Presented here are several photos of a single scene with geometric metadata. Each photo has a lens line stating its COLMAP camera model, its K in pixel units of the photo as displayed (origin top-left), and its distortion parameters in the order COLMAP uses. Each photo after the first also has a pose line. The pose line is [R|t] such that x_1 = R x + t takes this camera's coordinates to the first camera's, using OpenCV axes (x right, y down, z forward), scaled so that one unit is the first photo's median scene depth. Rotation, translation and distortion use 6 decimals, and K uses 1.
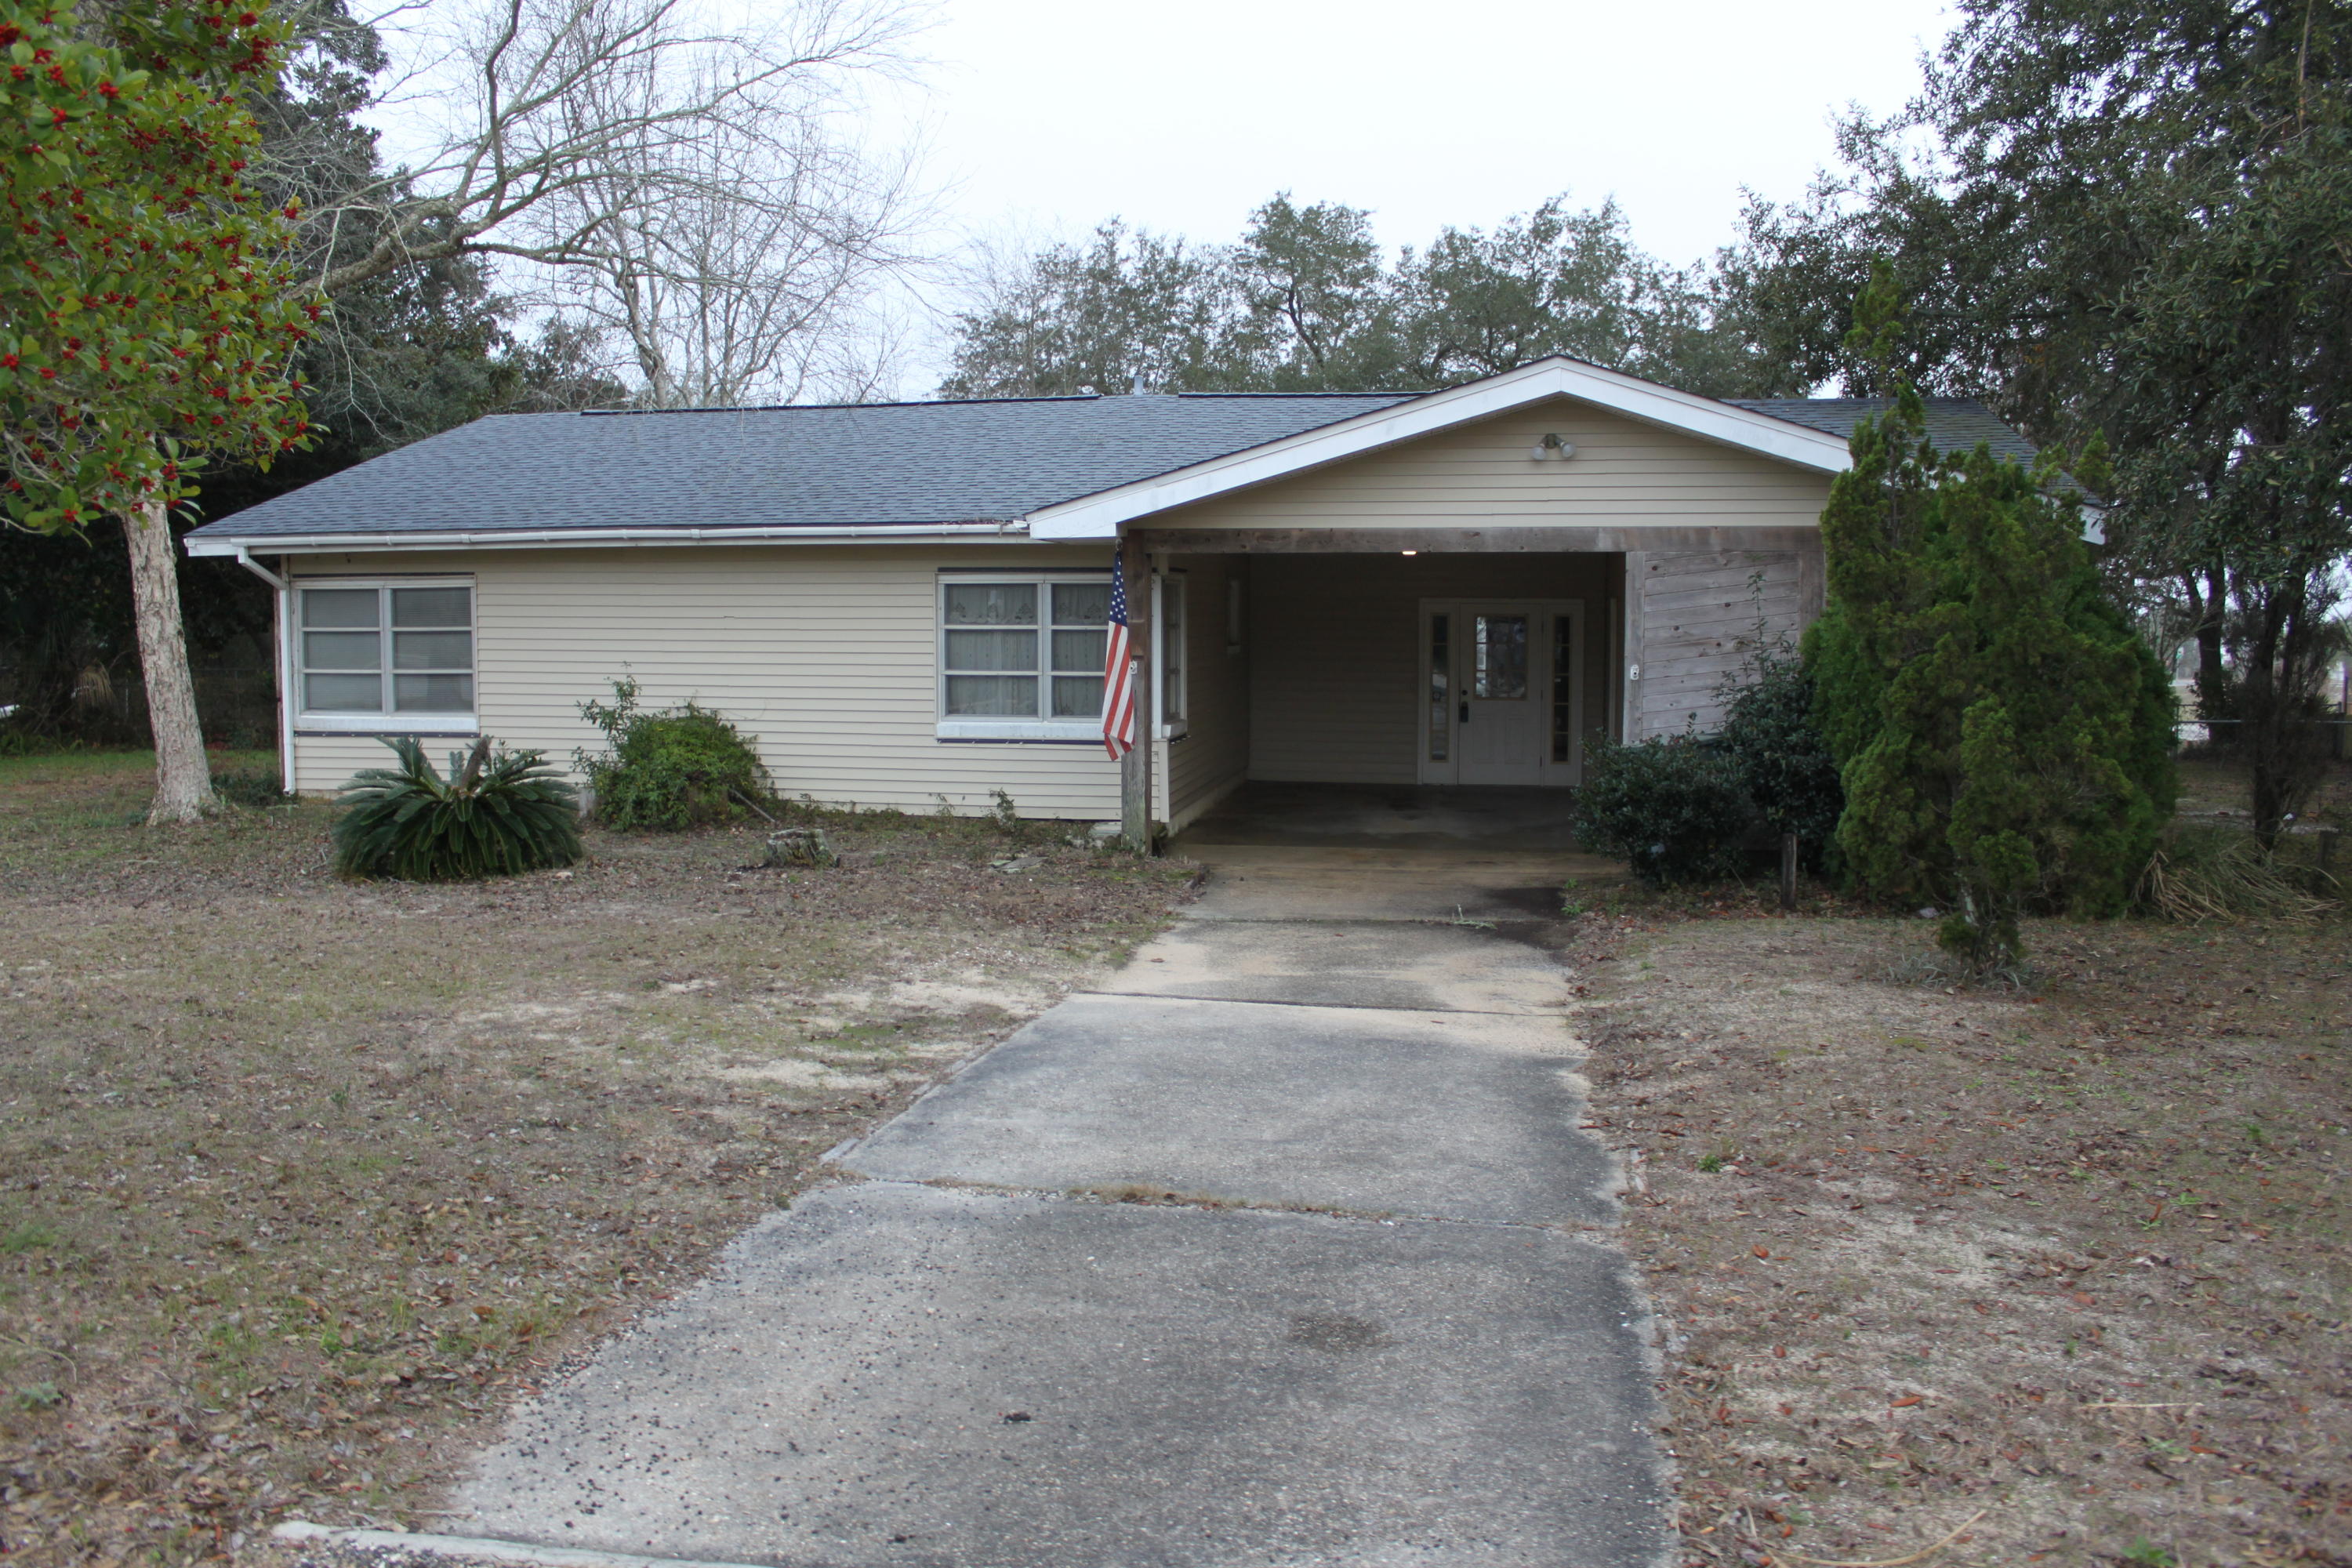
lens RADIAL K [[1971.3, 0, 1168.4], [0, 1971.3, 754.0], [0, 0, 1]] dist [-0.162875, 0.148427]
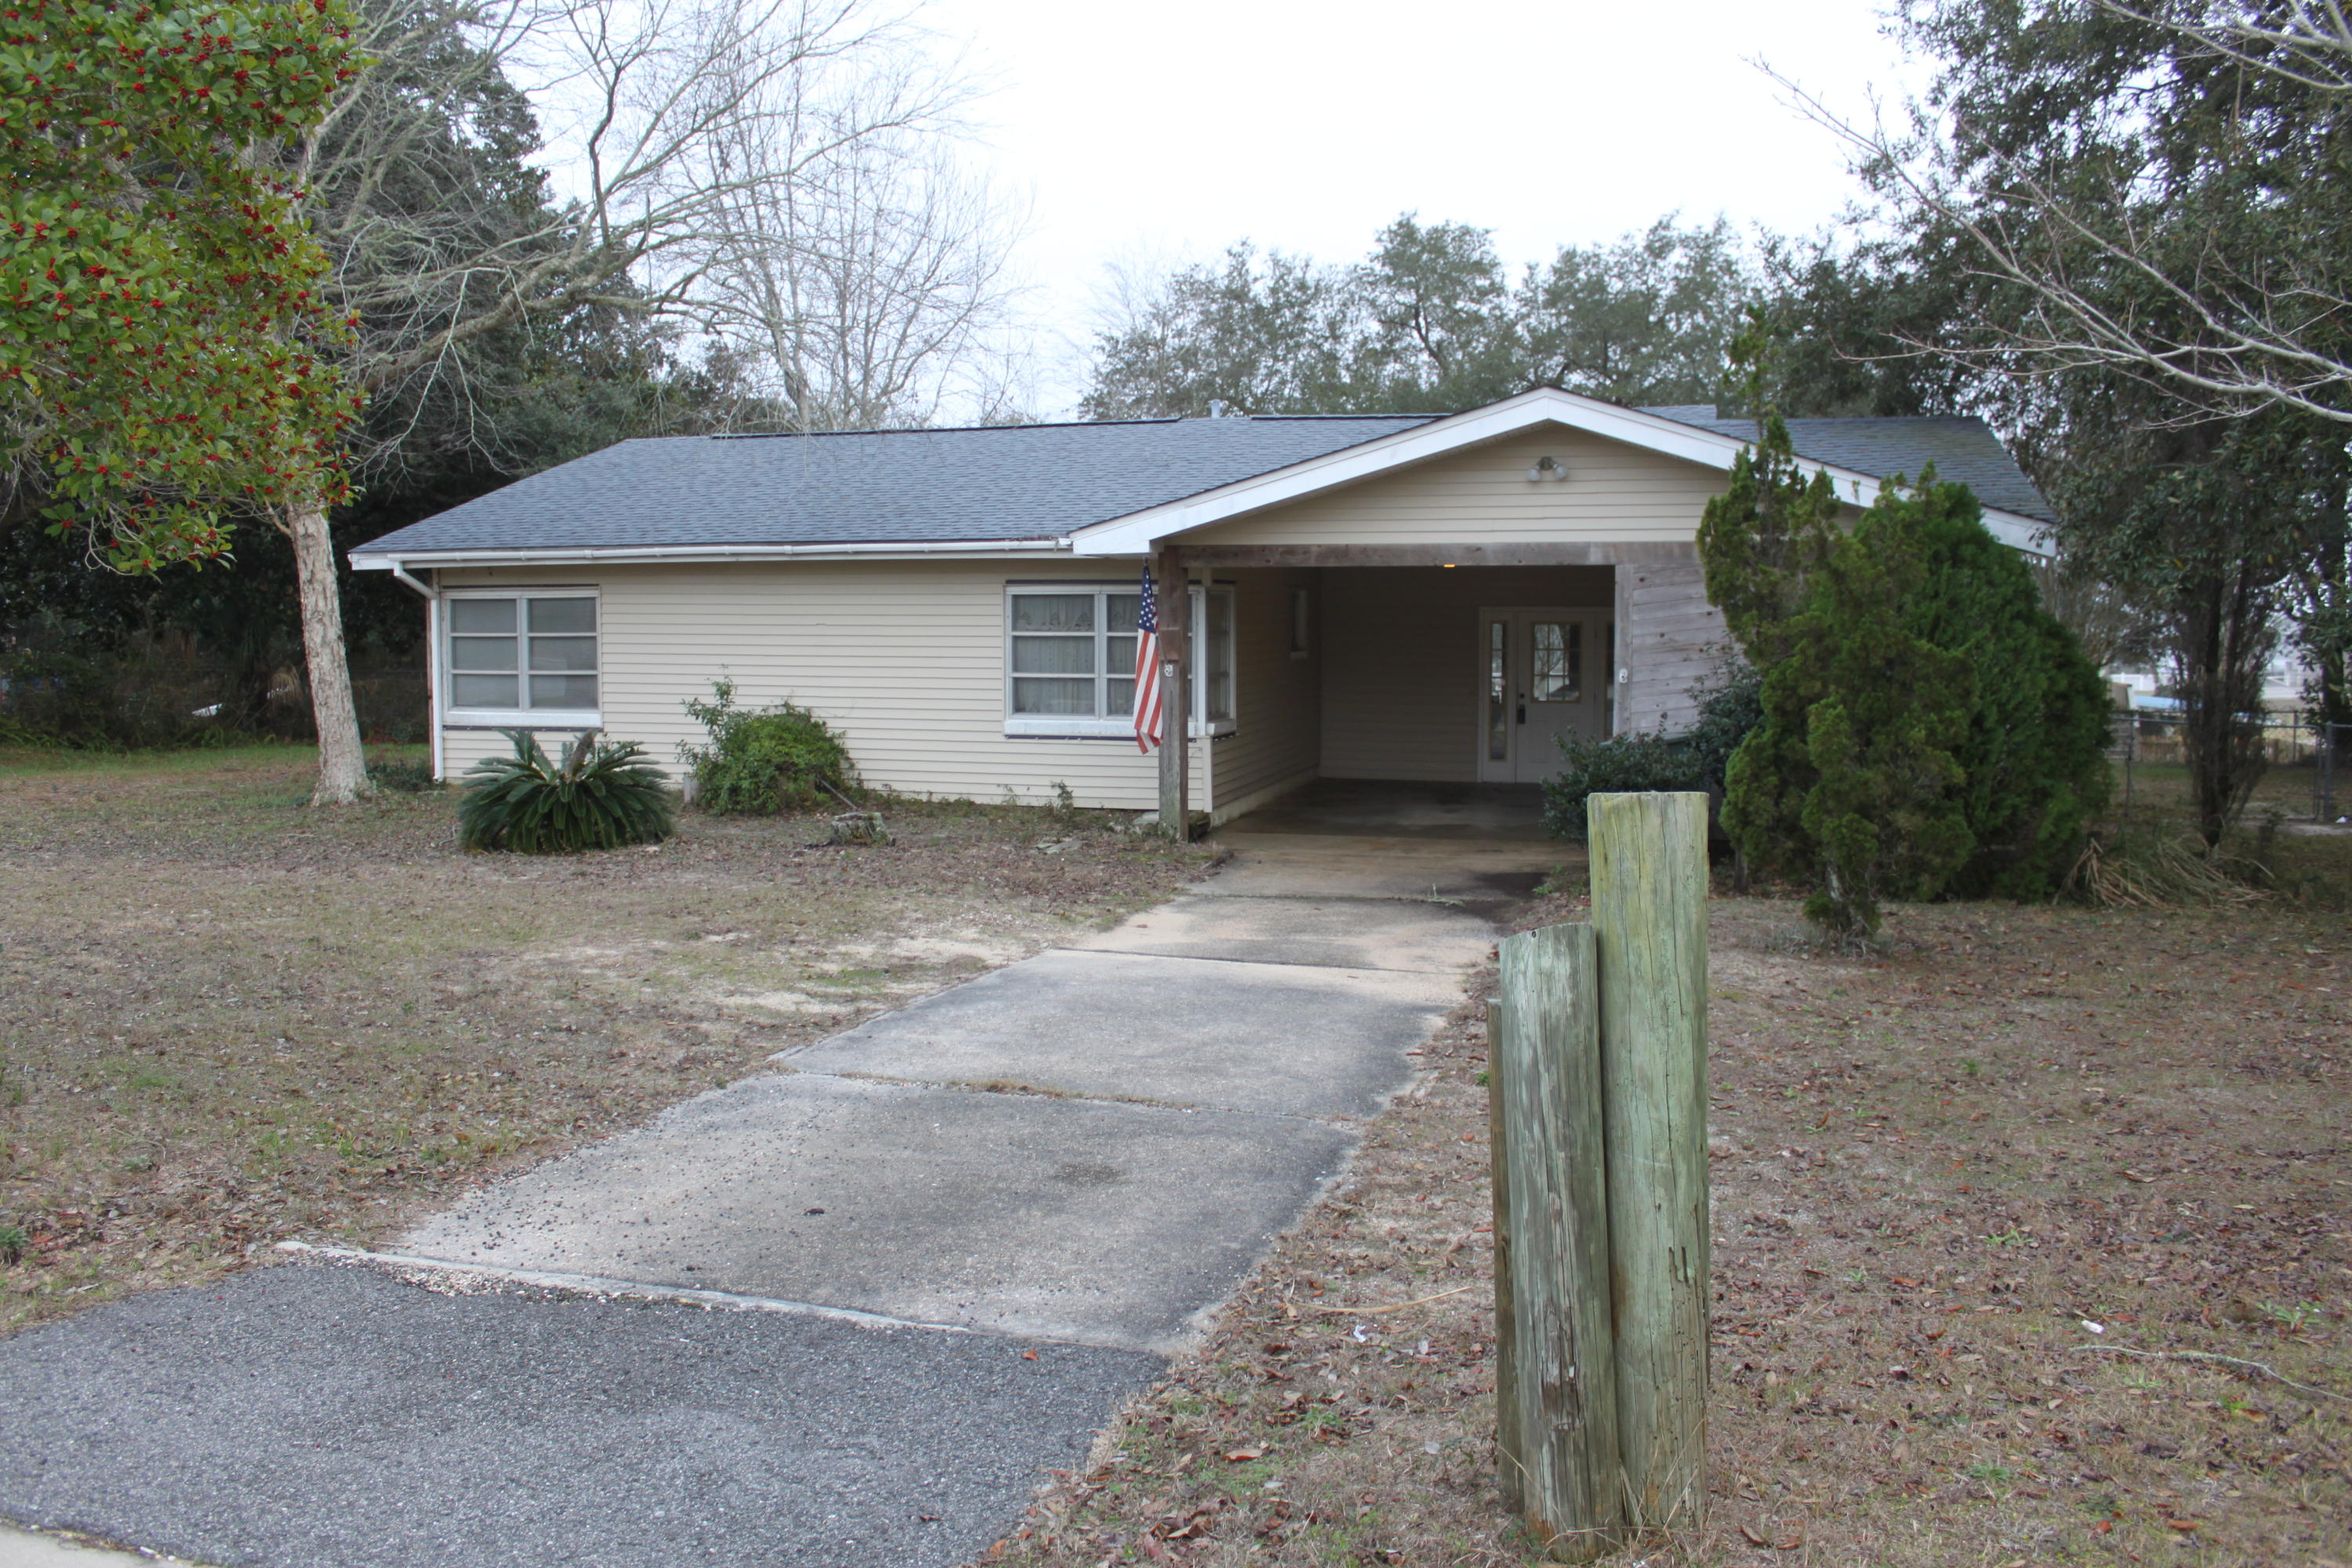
lens RADIAL K [[1995.8, 0, 1191.7], [0, 1995.8, 750.3], [0, 0, 1]] dist [-0.166129, 0.150347]
pose [[0.995833, 0.006046, -0.090995, 0.101179], [-0.006568, 0.999964, -0.005435, 0.007137], [0.090959, 0.006010, 0.995836, -0.118264]]
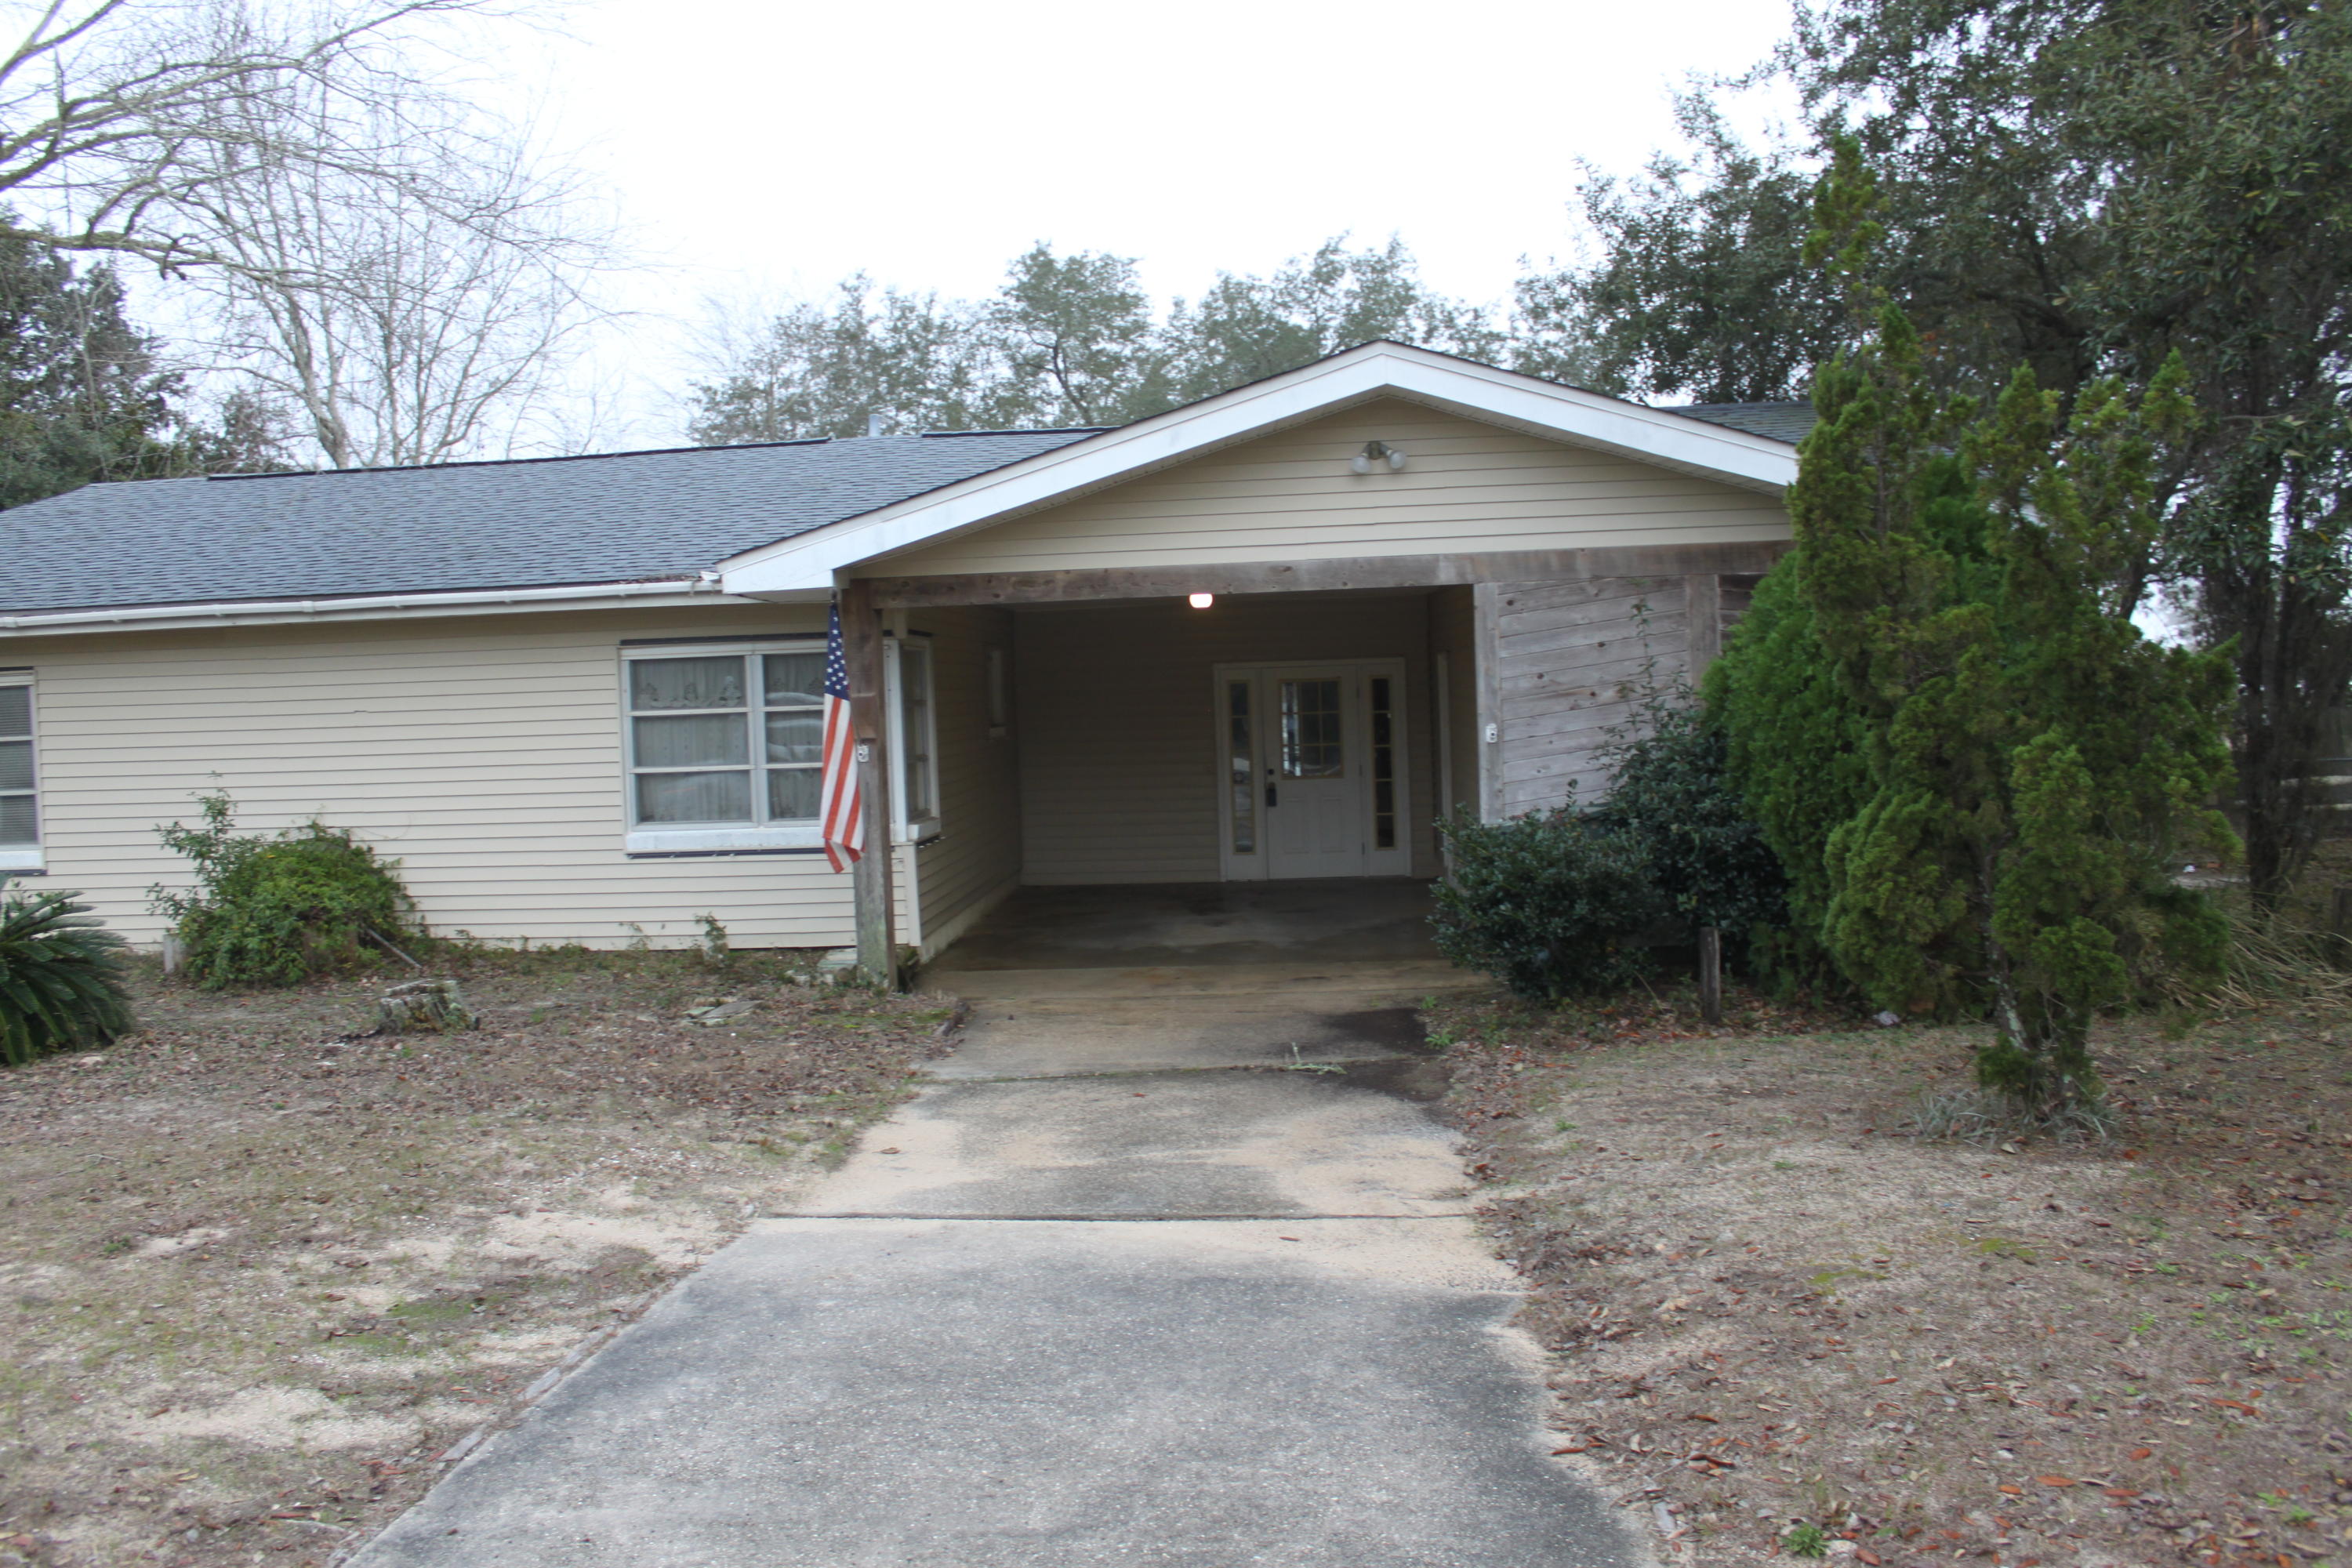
lens RADIAL K [[1971.3, 0, 1168.4], [0, 1971.3, 754.0], [0, 0, 1]] dist [-0.162875, 0.148427]
pose [[0.993244, -0.039824, 0.109000, 0.018648], [0.045071, 0.997920, -0.046096, -0.002059], [-0.106938, 0.050697, 0.992972, 0.215543]]
